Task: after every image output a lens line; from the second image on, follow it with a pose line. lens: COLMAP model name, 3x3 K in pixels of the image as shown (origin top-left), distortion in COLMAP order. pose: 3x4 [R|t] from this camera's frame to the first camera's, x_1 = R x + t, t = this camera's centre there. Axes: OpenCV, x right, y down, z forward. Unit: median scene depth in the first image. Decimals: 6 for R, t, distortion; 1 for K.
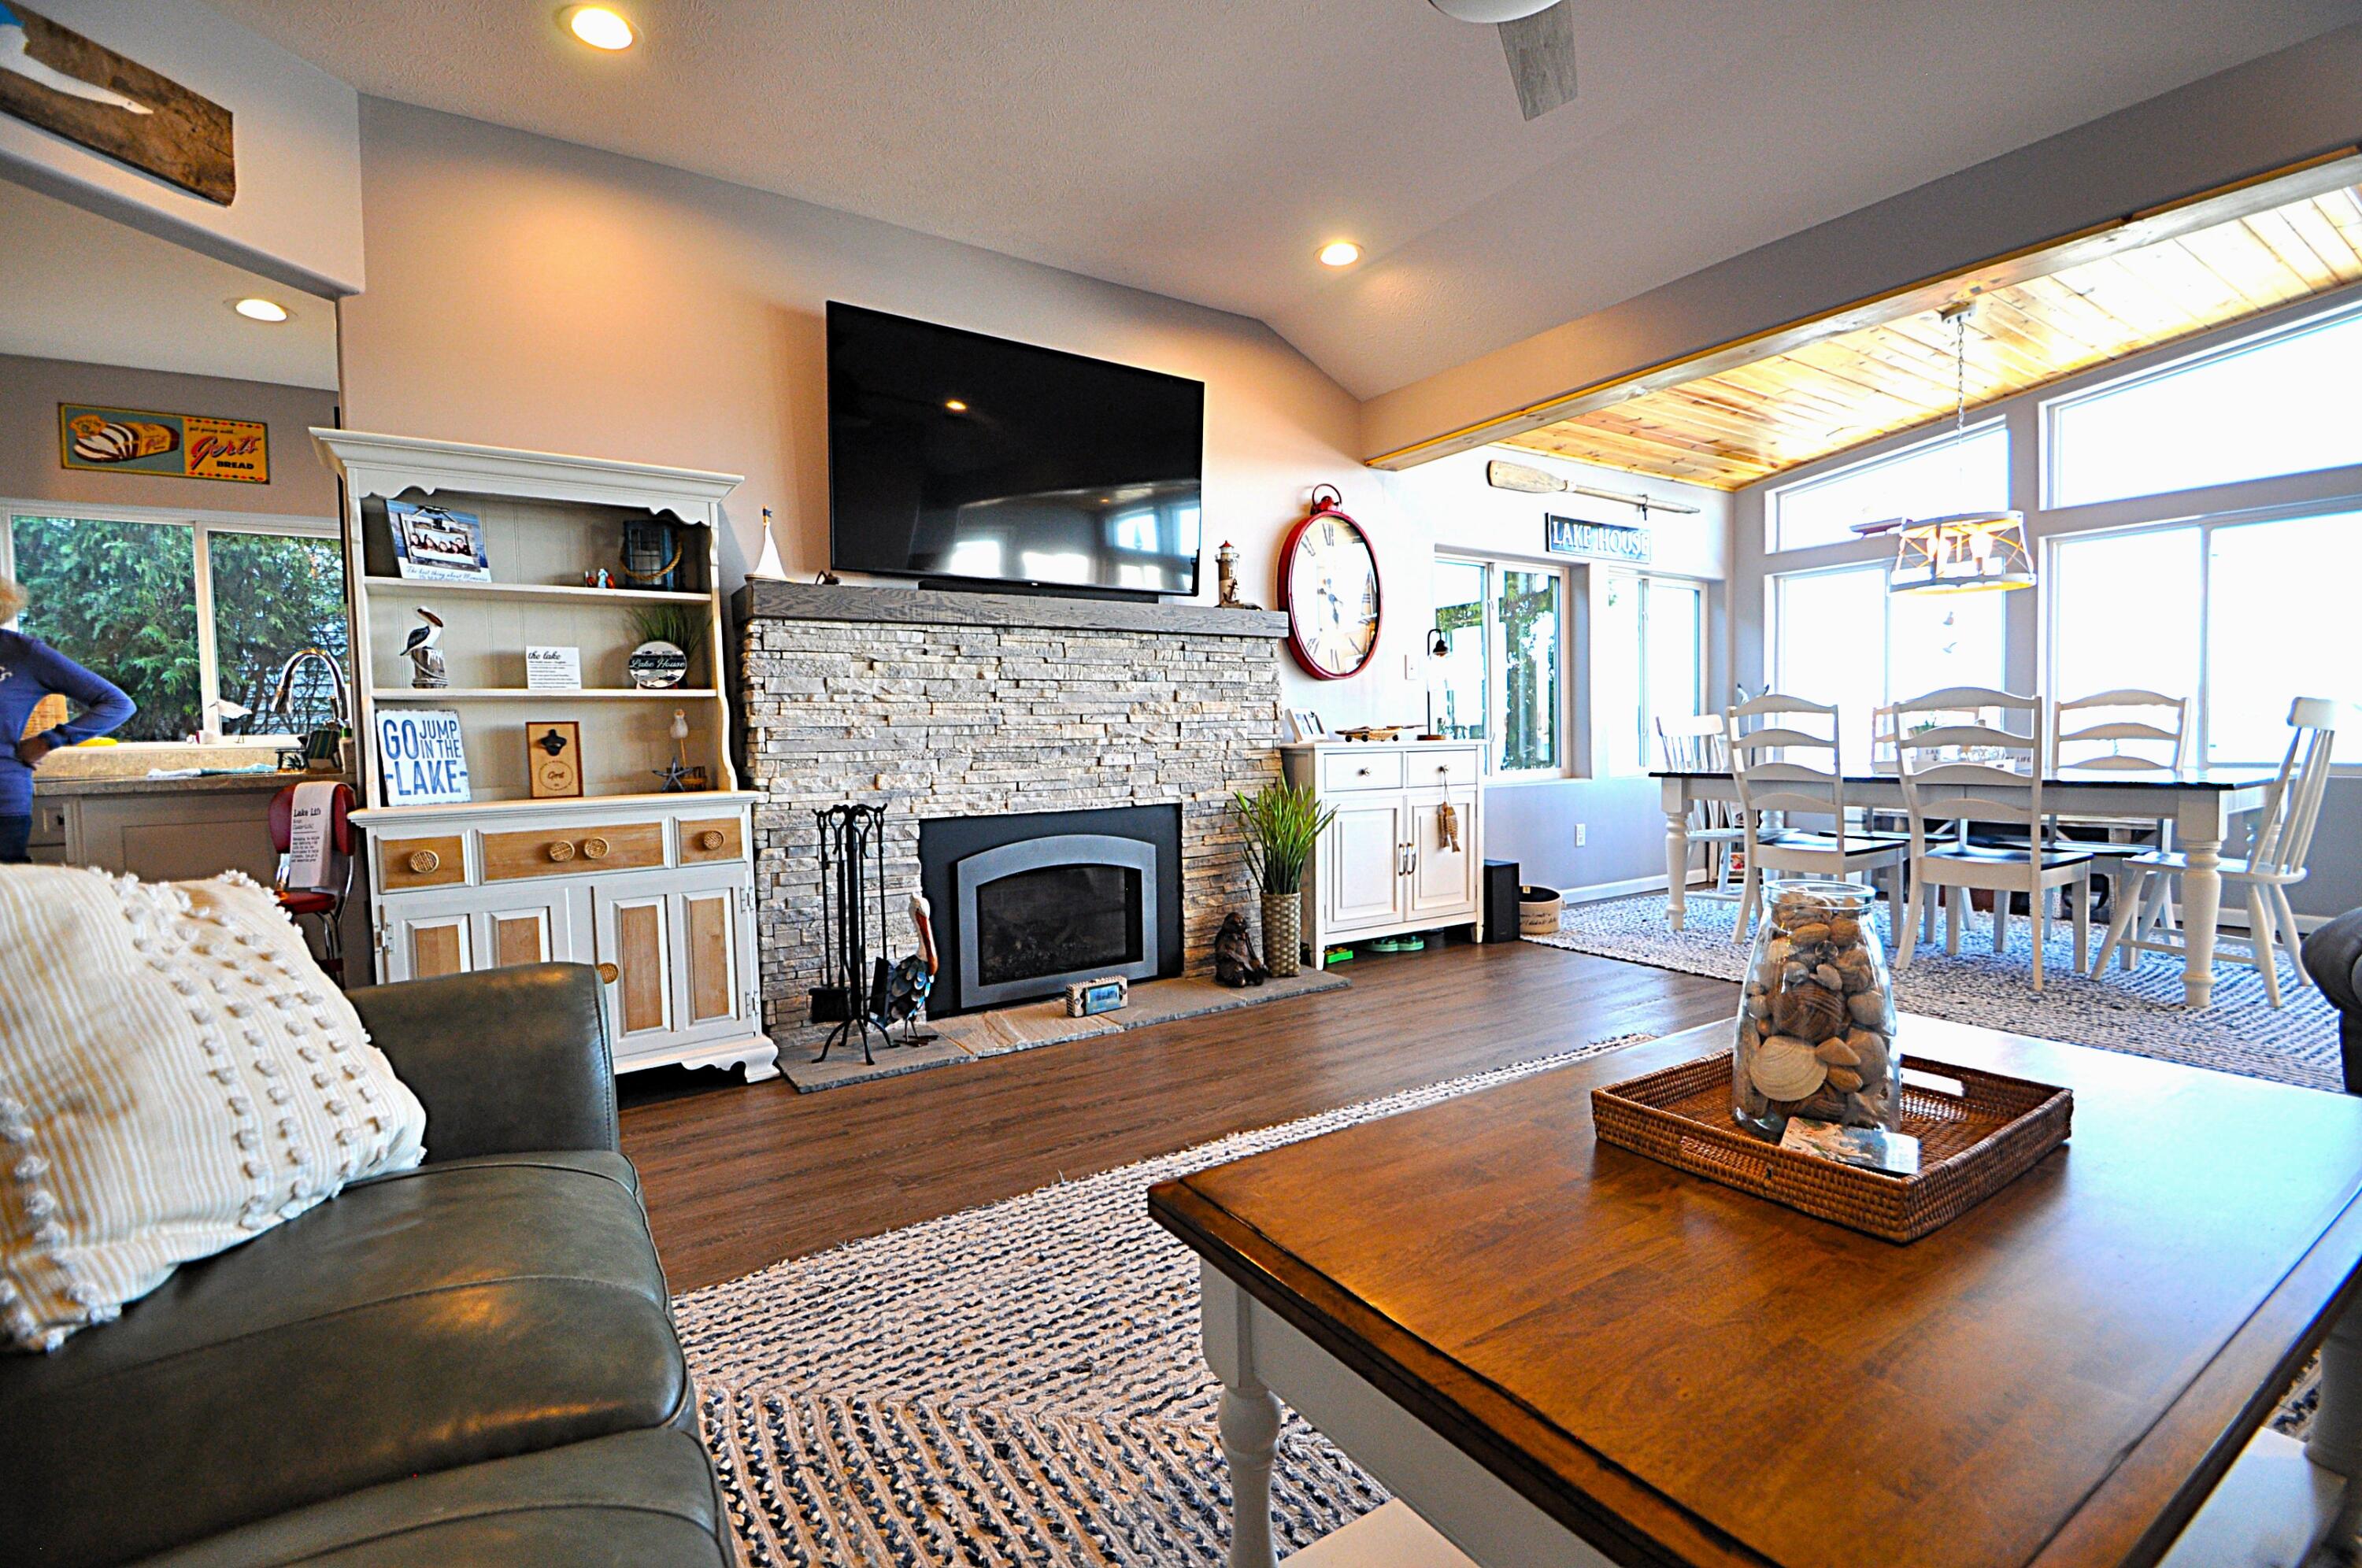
lens RADIAL K [[1032.0, 0, 1176.2], [0, 1032.0, 785.4], [0, 0, 1]] dist [0.015762, -0.017691]
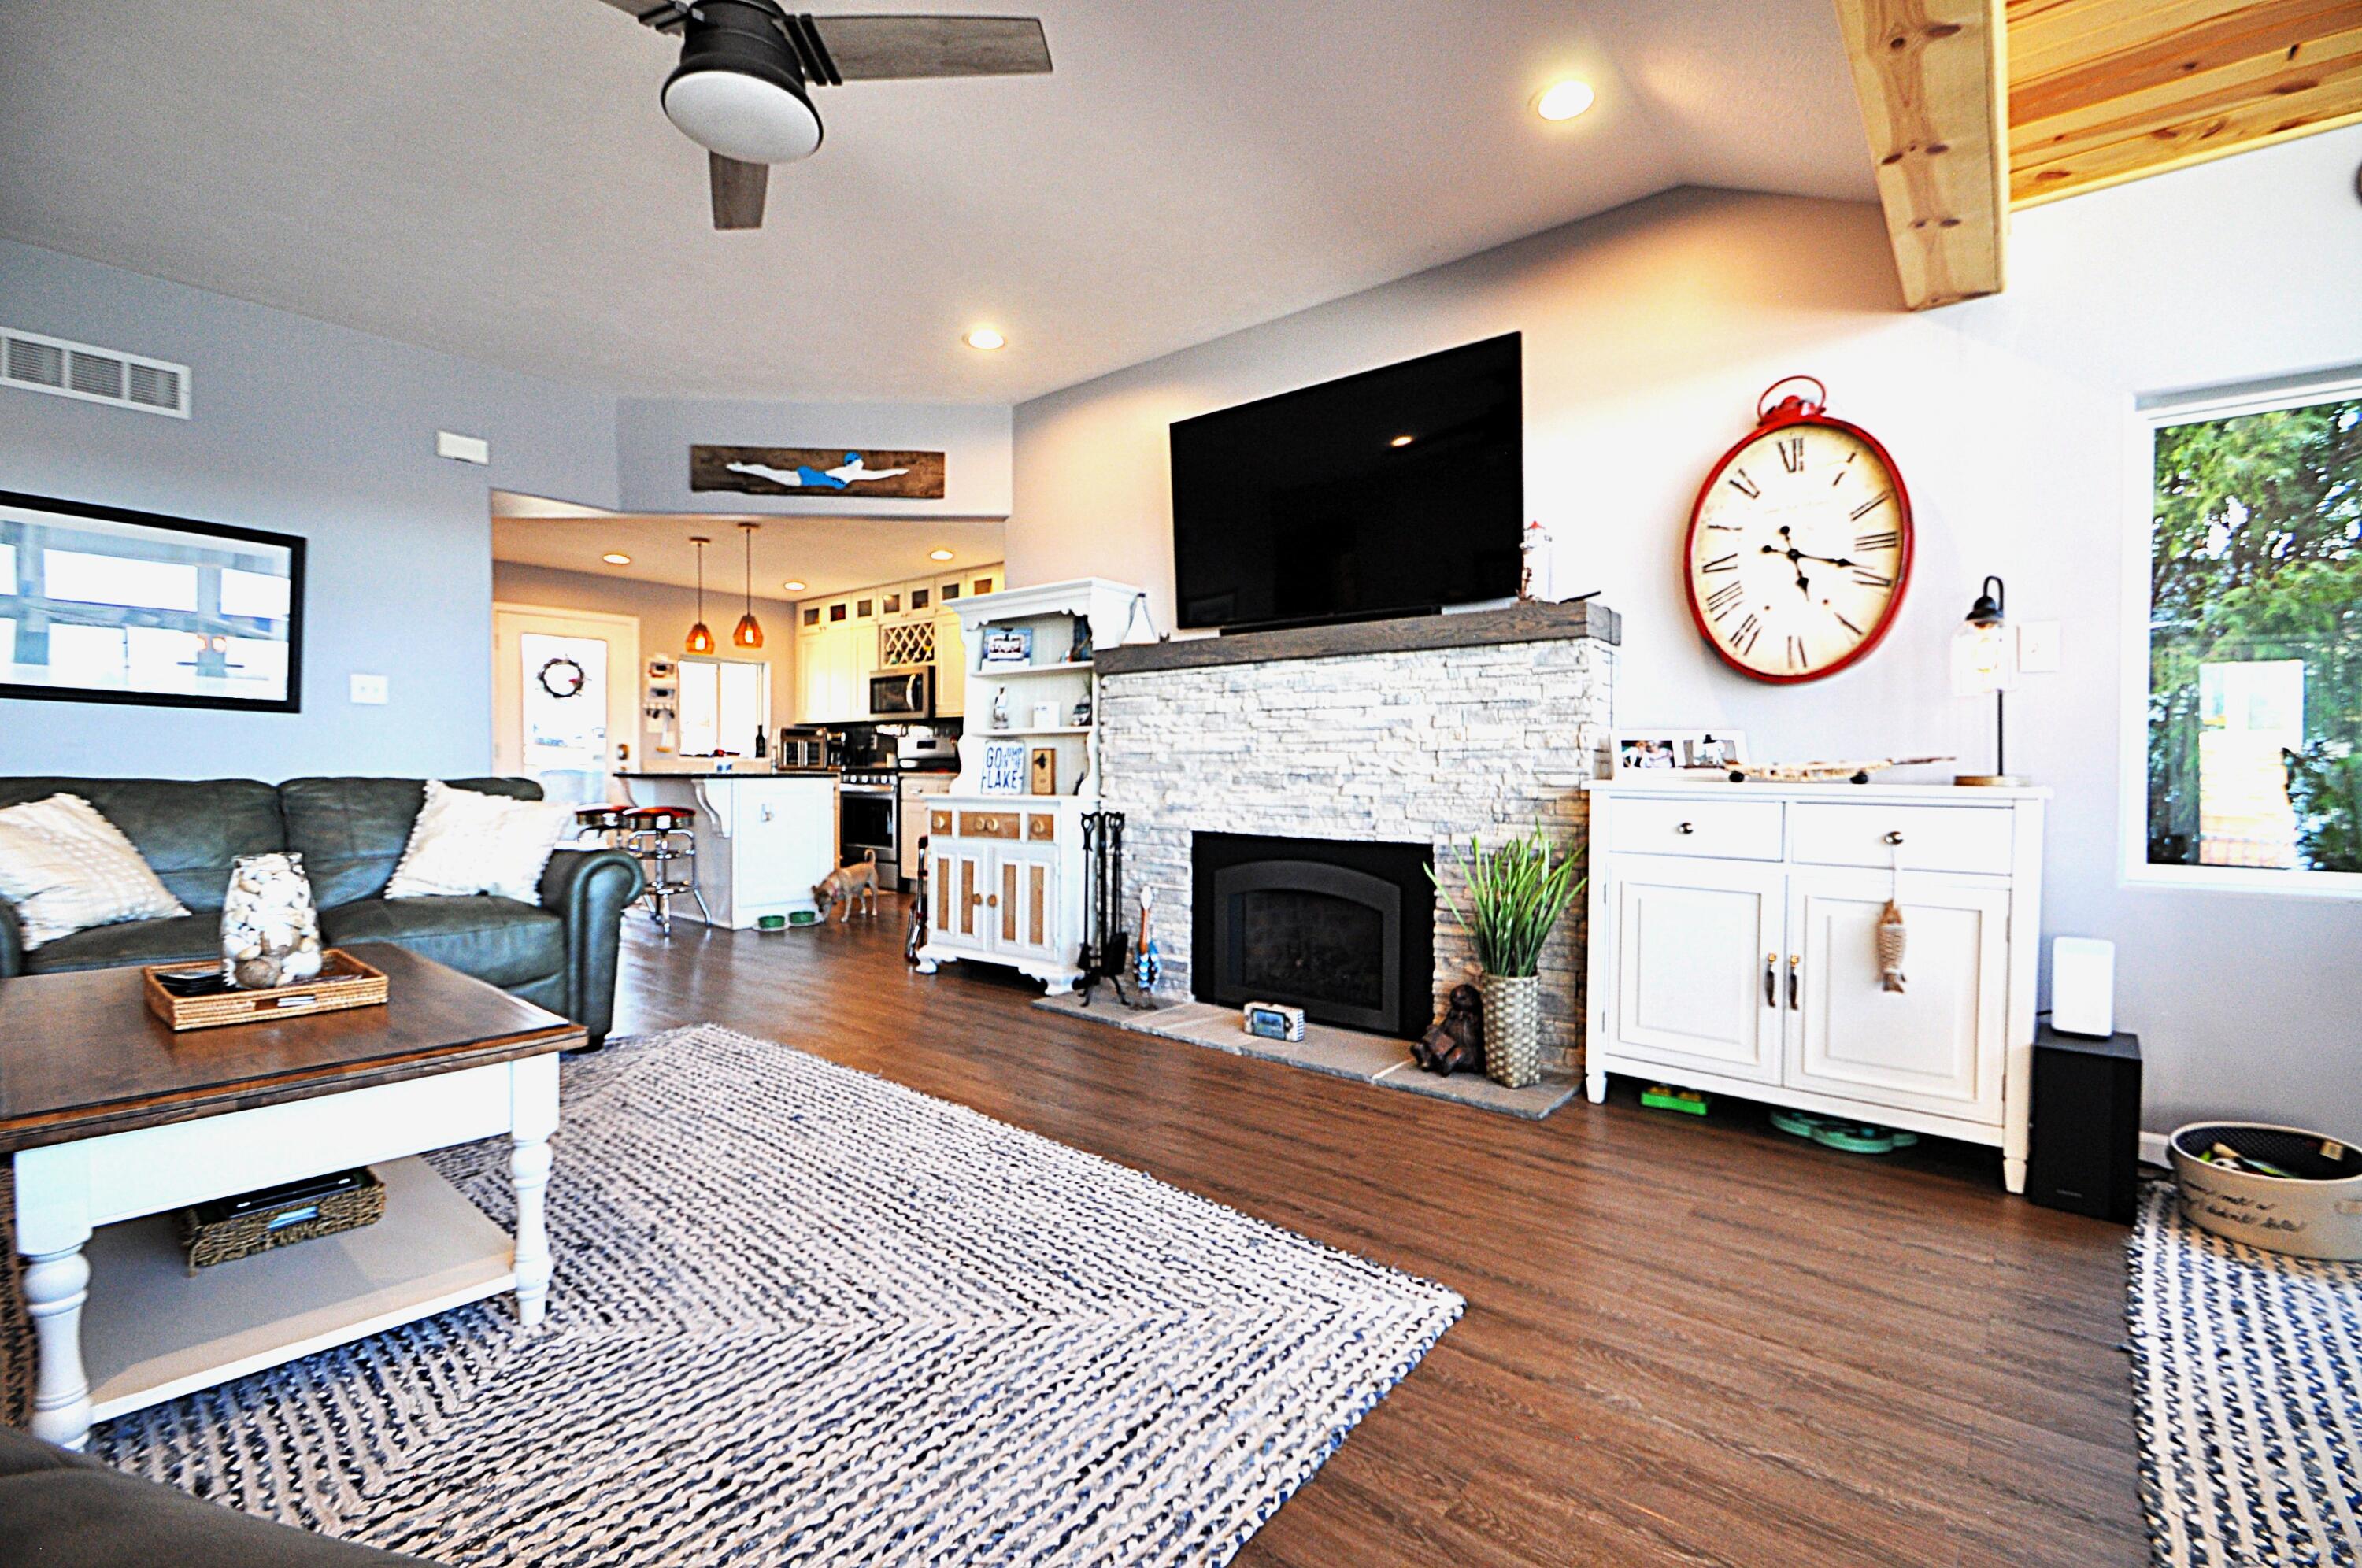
lens RADIAL K [[1032.0, 0, 1176.2], [0, 1032.0, 785.4], [0, 0, 1]] dist [0.015762, -0.017691]
pose [[0.292289, 0.040328, -0.955479, 0.864113], [-0.054713, 0.998179, 0.025393, -0.047468], [0.954764, 0.044855, 0.293963, 0.610915]]
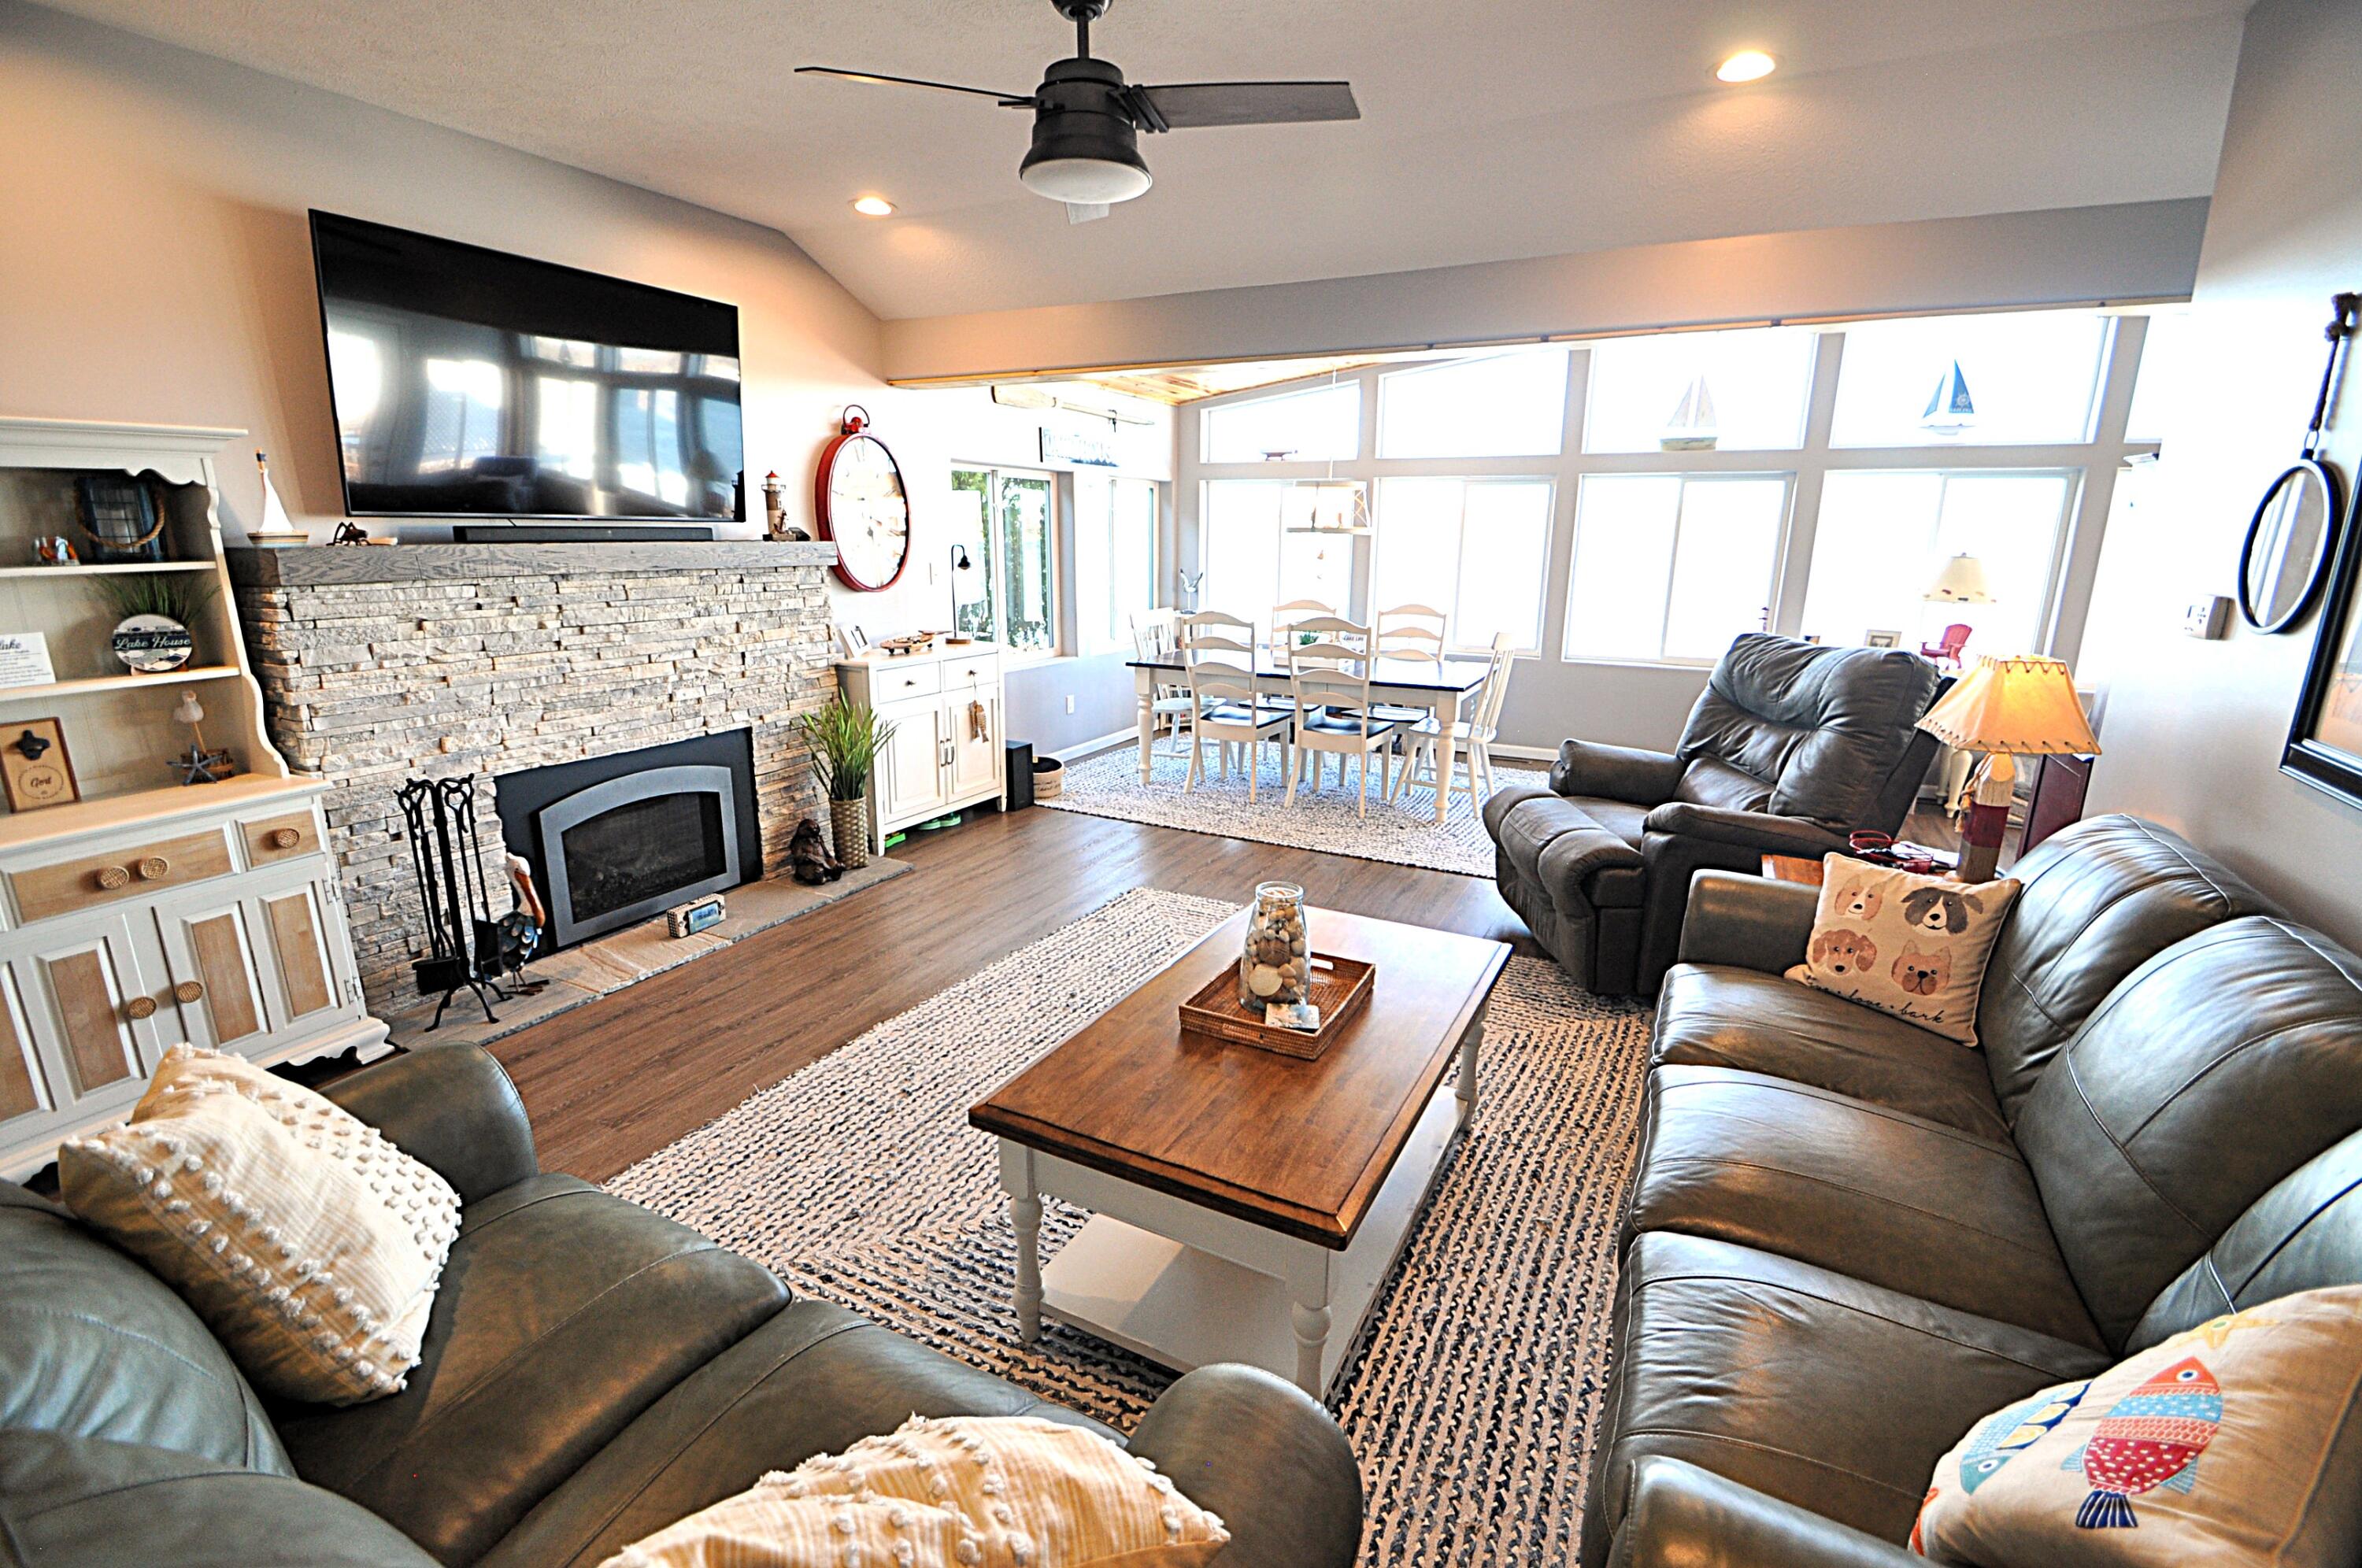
lens RADIAL K [[1032.0, 0, 1176.2], [0, 1032.0, 785.4], [0, 0, 1]] dist [0.015762, -0.017691]
pose [[0.870139, -0.091471, 0.484243, -0.156177], [-0.003371, 0.981495, 0.191457, -0.149168], [-0.492795, -0.168227, 0.853729, -0.178547]]
